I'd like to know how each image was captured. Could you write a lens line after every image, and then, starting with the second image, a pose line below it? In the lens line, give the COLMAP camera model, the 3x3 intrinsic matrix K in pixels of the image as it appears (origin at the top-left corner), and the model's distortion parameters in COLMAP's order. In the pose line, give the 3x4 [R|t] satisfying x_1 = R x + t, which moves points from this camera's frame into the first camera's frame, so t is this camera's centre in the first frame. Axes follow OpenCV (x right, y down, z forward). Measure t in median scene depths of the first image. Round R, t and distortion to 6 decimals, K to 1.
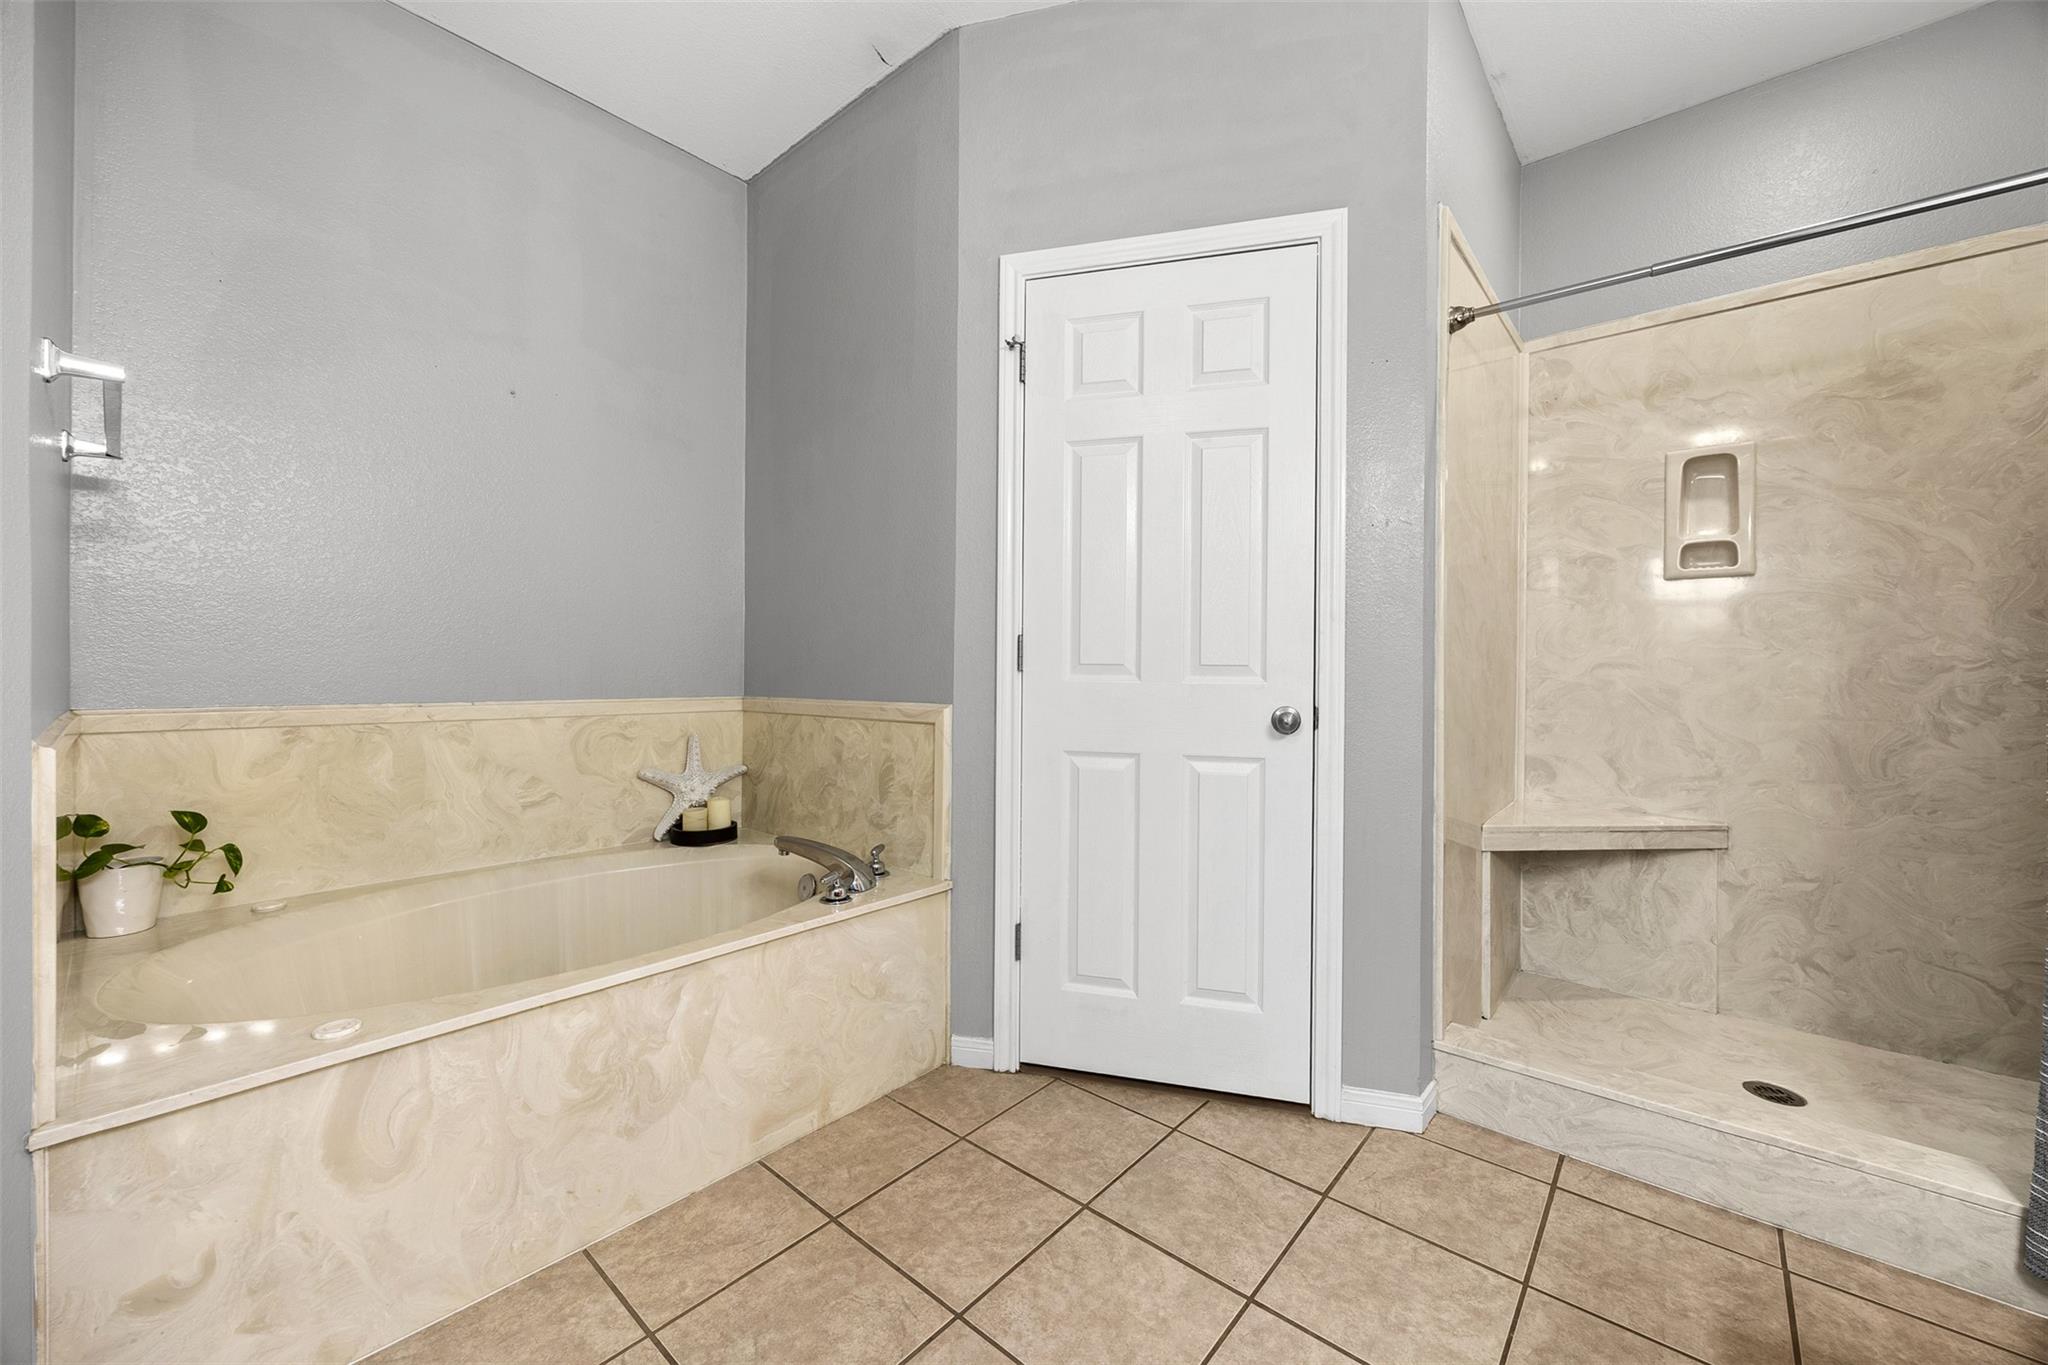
lens RADIAL K [[805.5, 0, 1013.6], [0, 805.5, 670.8], [0, 0, 1]] dist [-0.002415, -0.000161]
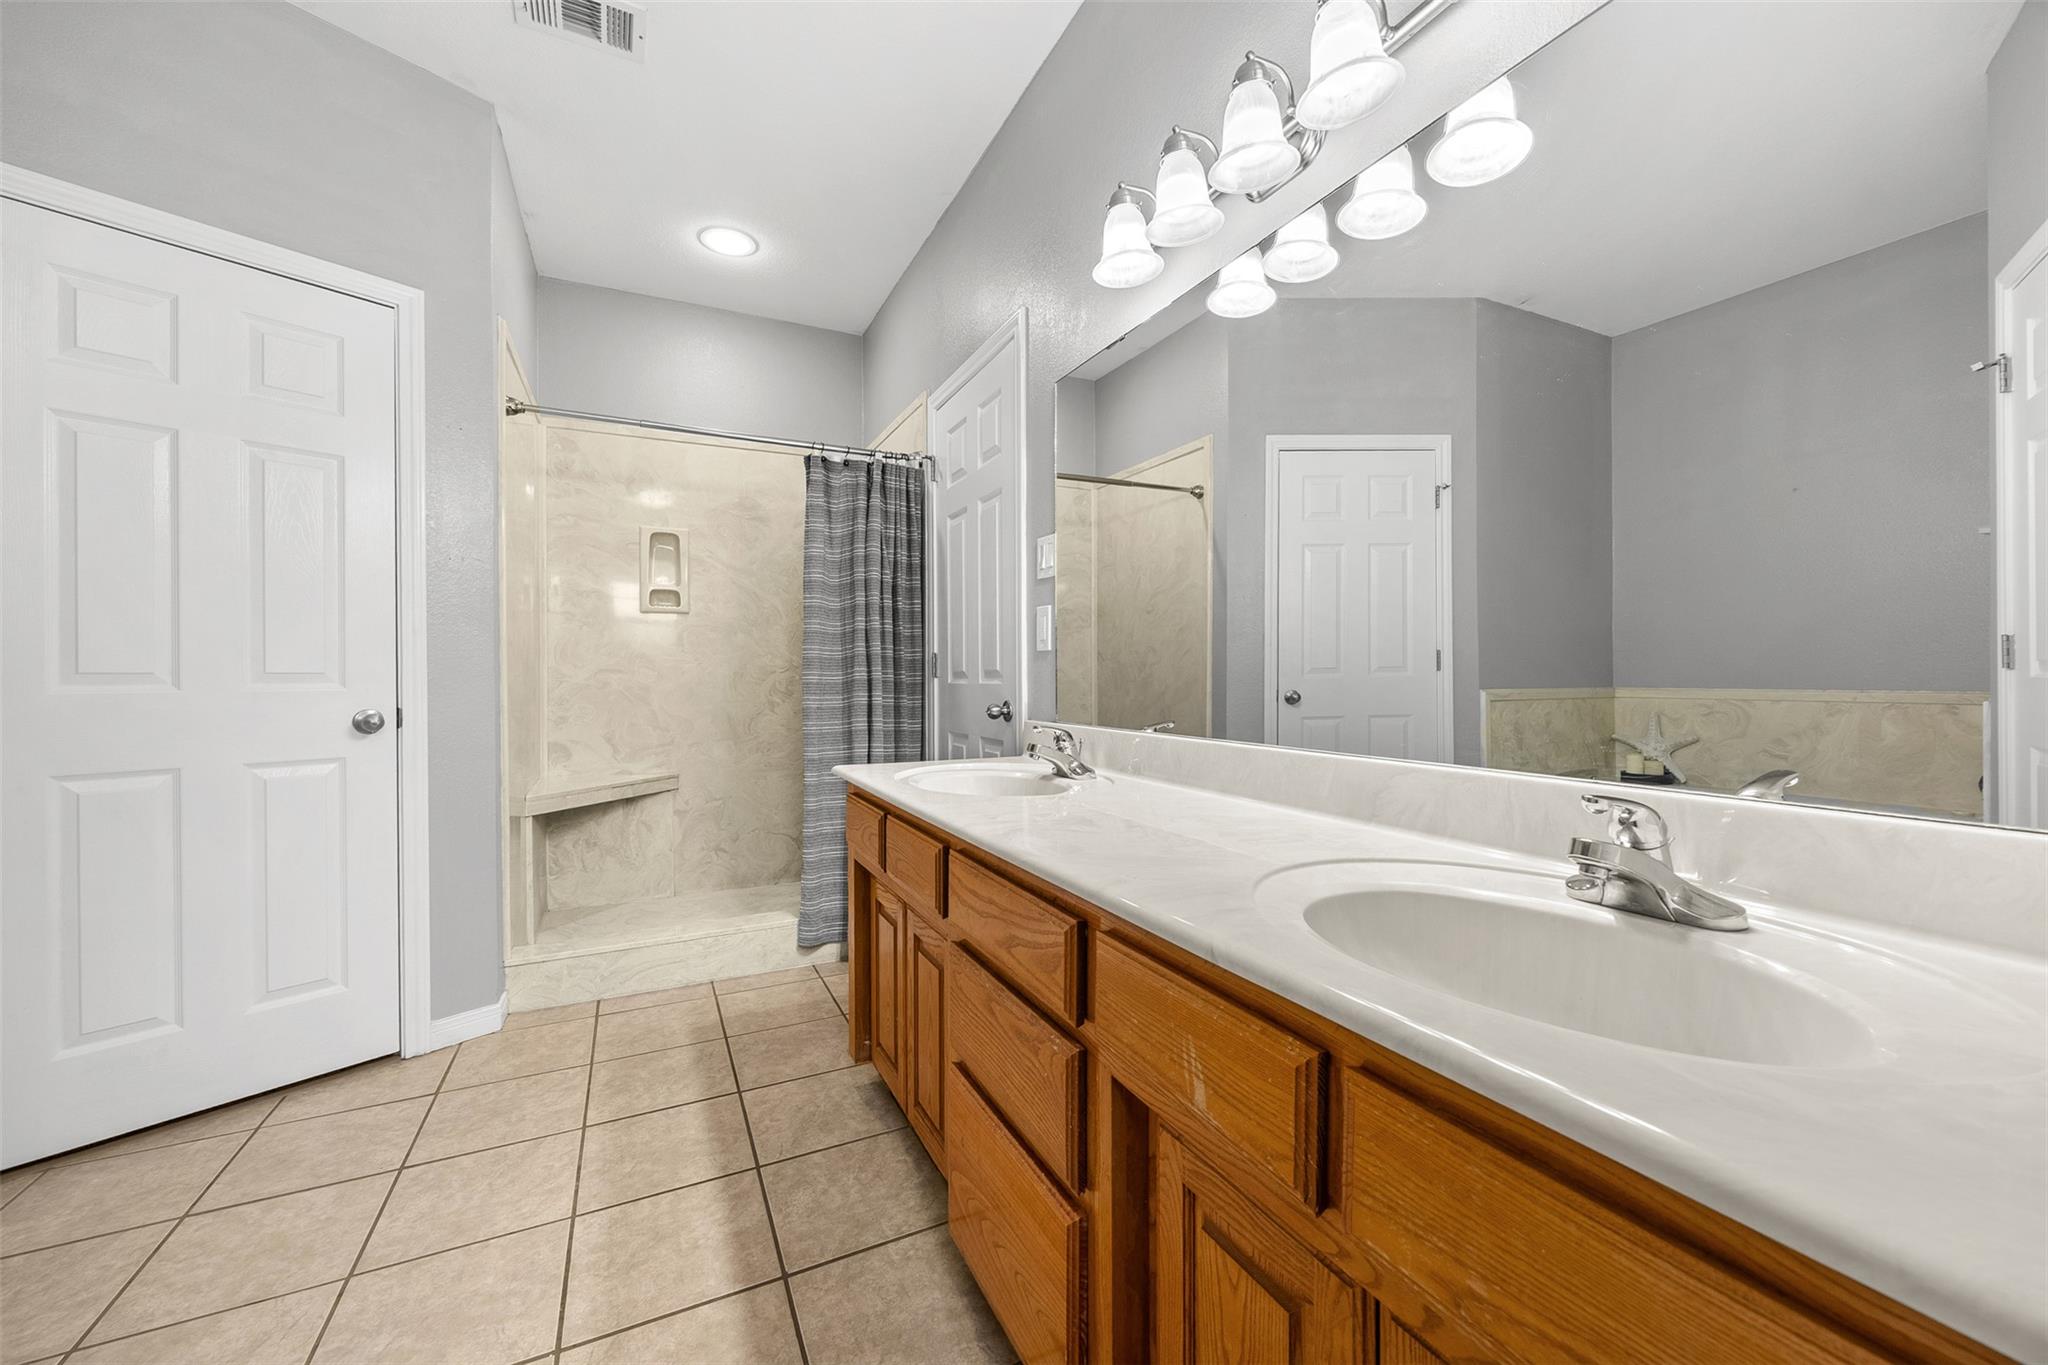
lens RADIAL K [[805.5, 0, 1010.5], [0, 805.5, 677.2], [0, 0, 1]] dist [-0.002415, -0.000161]
pose [[0.417879, -0.012593, 0.908415, -0.286900], [0.010445, 0.999904, 0.009056, -0.001380], [-0.908443, 0.005704, 0.417971, -0.266169]]
